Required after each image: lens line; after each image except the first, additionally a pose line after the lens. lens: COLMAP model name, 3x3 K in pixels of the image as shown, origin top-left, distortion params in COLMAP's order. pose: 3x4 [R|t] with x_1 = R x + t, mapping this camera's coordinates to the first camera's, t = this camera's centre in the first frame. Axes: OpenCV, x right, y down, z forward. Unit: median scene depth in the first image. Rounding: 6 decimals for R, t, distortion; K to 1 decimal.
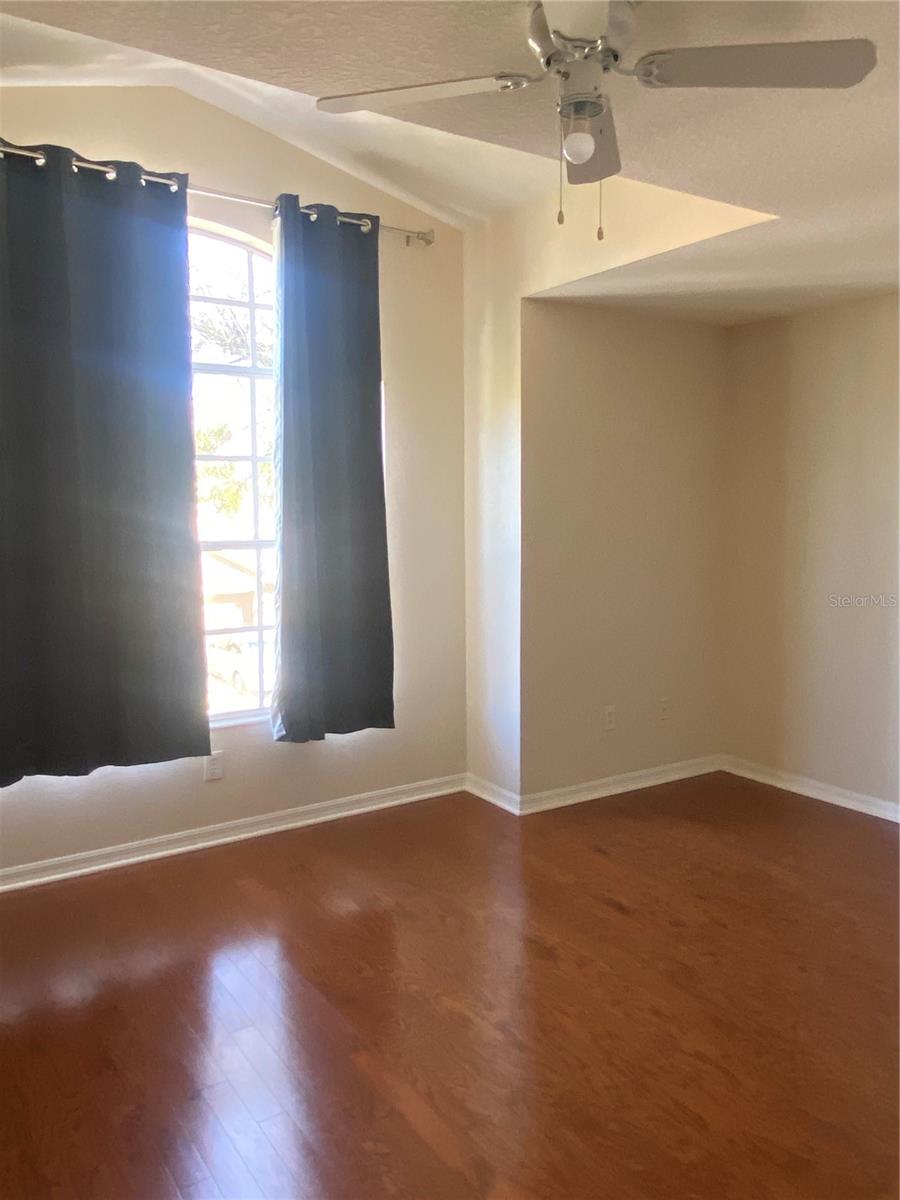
lens RADIAL K [[906.7, 0, 447.8], [0, 906.7, 591.1], [0, 0, 1]] dist [0.083342, -0.111585]
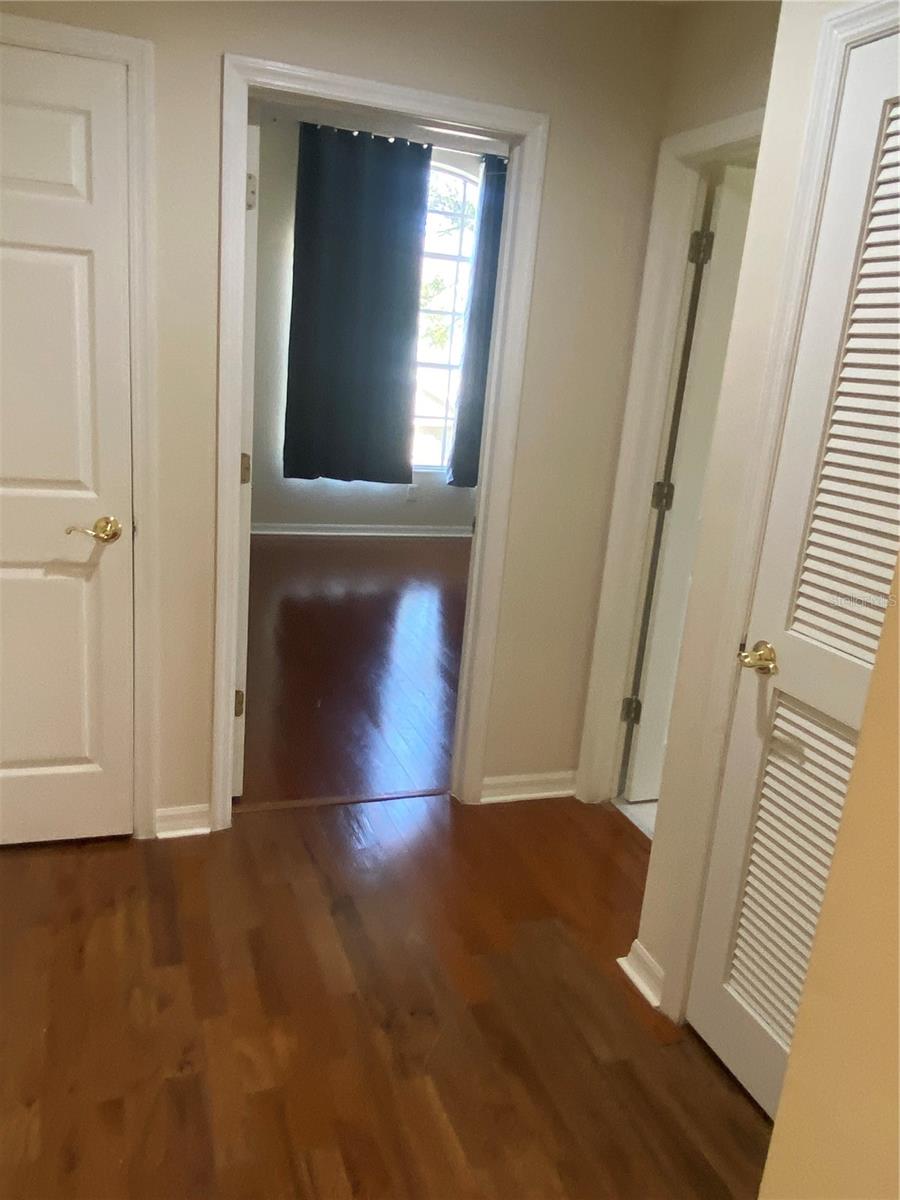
lens RADIAL K [[906.7, 0, 449.1], [0, 906.7, 598.3], [0, 0, 1]] dist [0.083342, -0.111585]
pose [[0.974347, 0.143141, -0.173664, 0.154349], [-0.107269, 0.973748, 0.200768, 0.032162], [0.197843, -0.176989, 0.964123, -0.748725]]
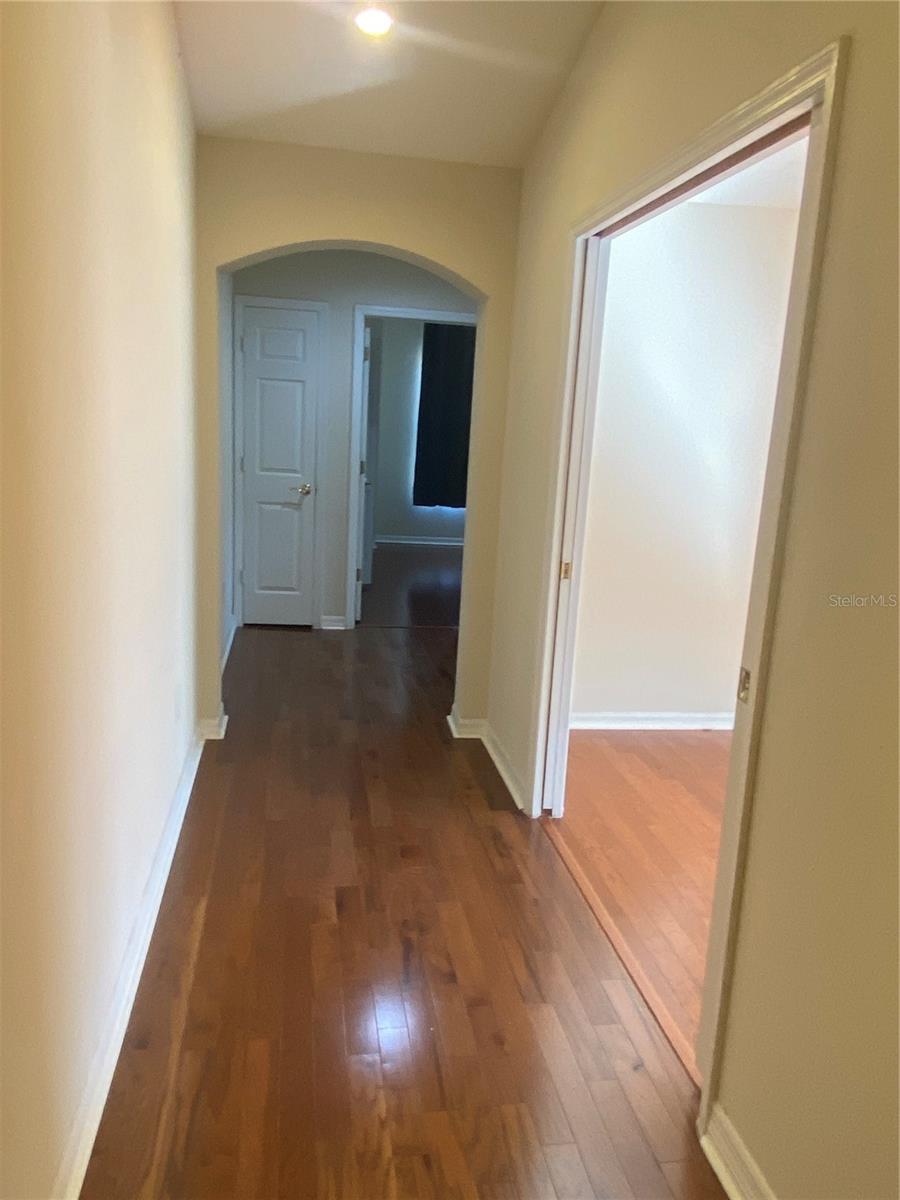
lens RADIAL K [[906.7, 0, 450.4], [0, 906.7, 600.7], [0, 0, 1]] dist [0.083342, -0.111585]
pose [[0.919024, 0.132998, -0.371088, 0.632580], [-0.086691, 0.986509, 0.138870, 0.085992], [0.384552, -0.095455, 0.918155, -1.520455]]
